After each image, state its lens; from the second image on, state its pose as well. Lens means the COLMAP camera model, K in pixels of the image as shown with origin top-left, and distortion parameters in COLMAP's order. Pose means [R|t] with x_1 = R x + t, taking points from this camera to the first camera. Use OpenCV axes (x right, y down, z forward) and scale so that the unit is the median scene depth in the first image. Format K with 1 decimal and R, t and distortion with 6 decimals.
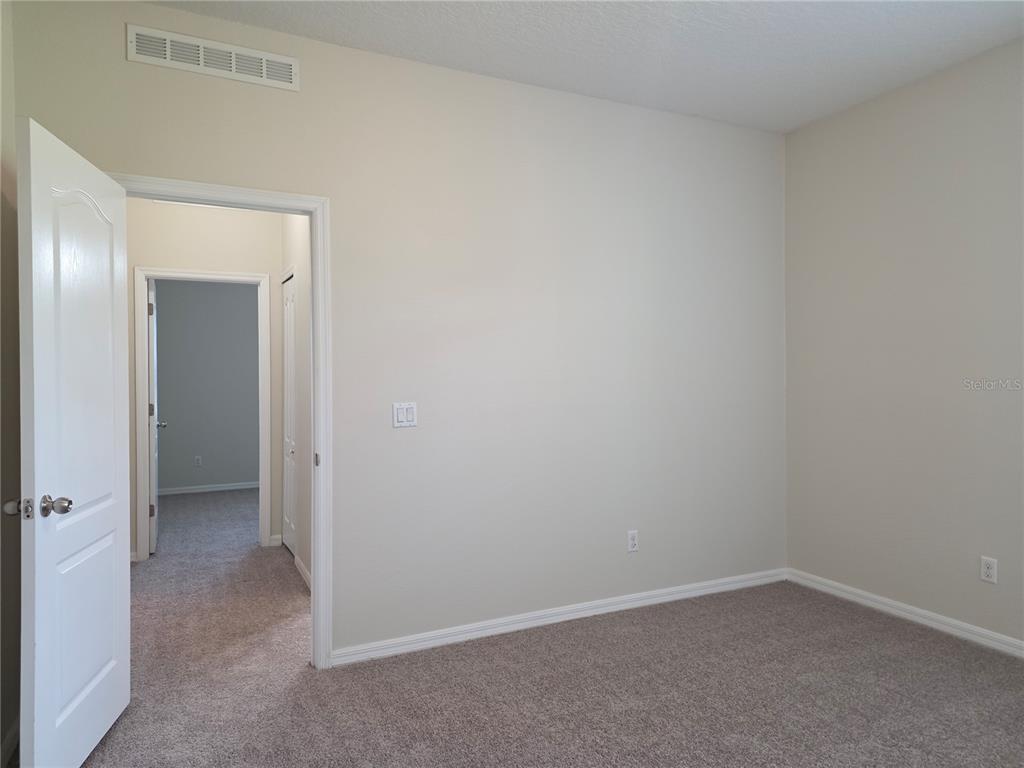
lens RADIAL K [[660.8, 0, 492.3], [0, 660.8, 386.1], [0, 0, 1]] dist [0.025511, -0.000052]
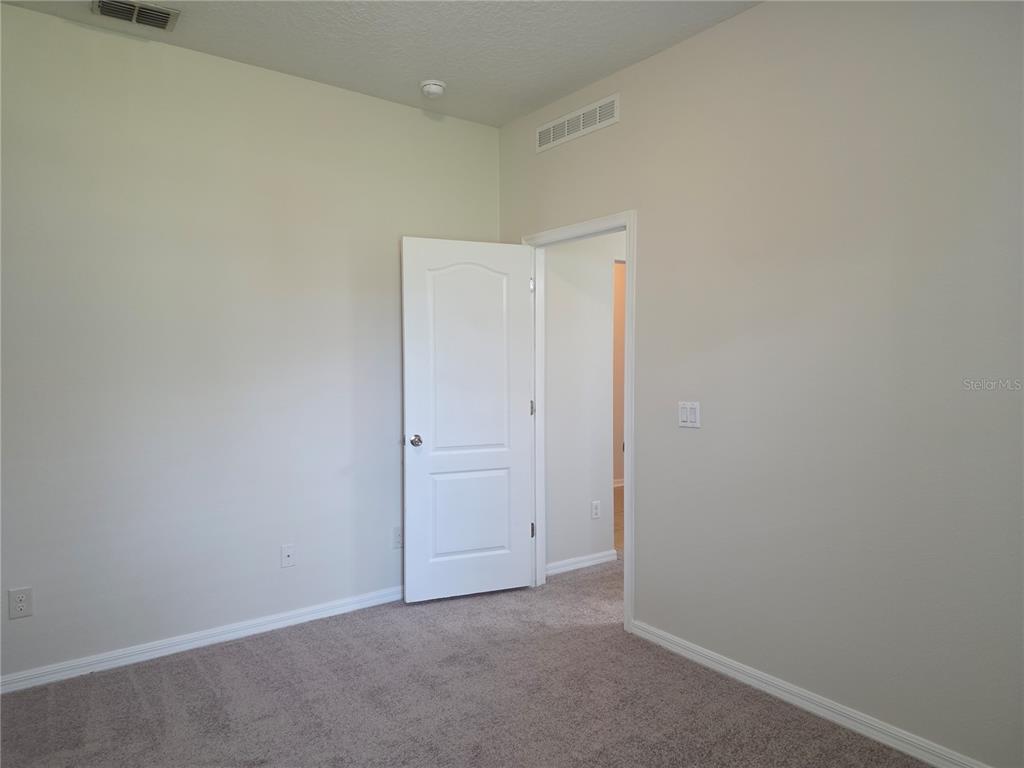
lens RADIAL K [[668.8, 0, 519.2], [0, 668.8, 381.8], [0, 0, 1]] dist [0.096862, -0.091454]
pose [[0.210209, 0.049510, -0.976402, 0.825581], [0.001650, 0.998698, 0.050995, -0.059095], [0.977655, -0.012331, 0.209853, 0.587965]]
